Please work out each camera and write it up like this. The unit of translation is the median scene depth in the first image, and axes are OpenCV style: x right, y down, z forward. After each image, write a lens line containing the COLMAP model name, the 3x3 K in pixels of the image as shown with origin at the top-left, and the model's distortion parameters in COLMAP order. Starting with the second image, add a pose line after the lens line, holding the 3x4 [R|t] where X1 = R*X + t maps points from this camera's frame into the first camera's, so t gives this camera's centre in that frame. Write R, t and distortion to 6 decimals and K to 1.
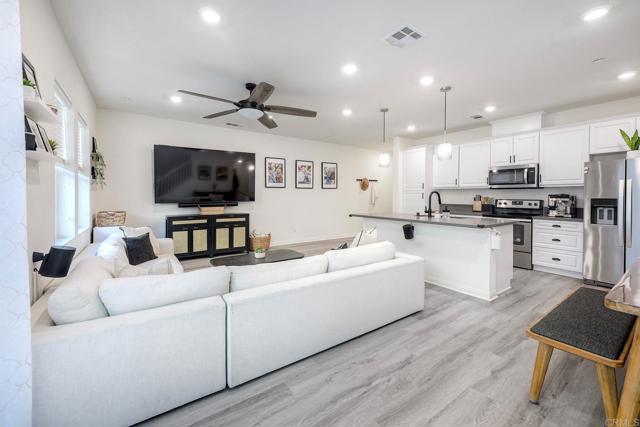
lens RADIAL K [[264.7, 0, 325.7], [0, 264.7, 198.6], [0, 0, 1]] dist [0.009211, 0.000956]
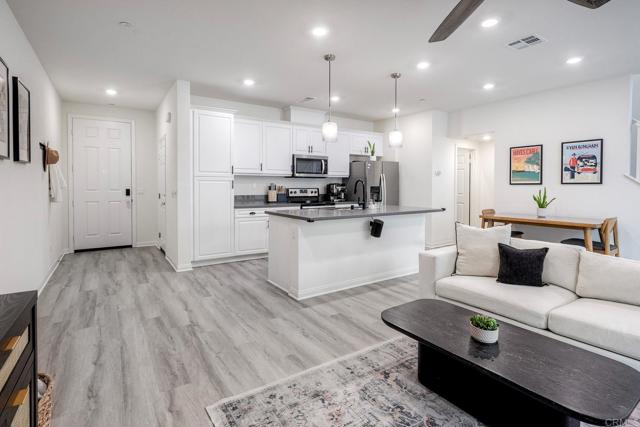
lens RADIAL K [[308.8, 0, 308.2], [0, 308.8, 189.5], [0, 0, 1]] dist [0.005846, 0.000429]
pose [[0.054155, -0.017374, 0.998381, -0.407902], [0.012123, 0.999786, 0.016741, -0.009418], [-0.998459, 0.011197, 0.054354, 0.759759]]
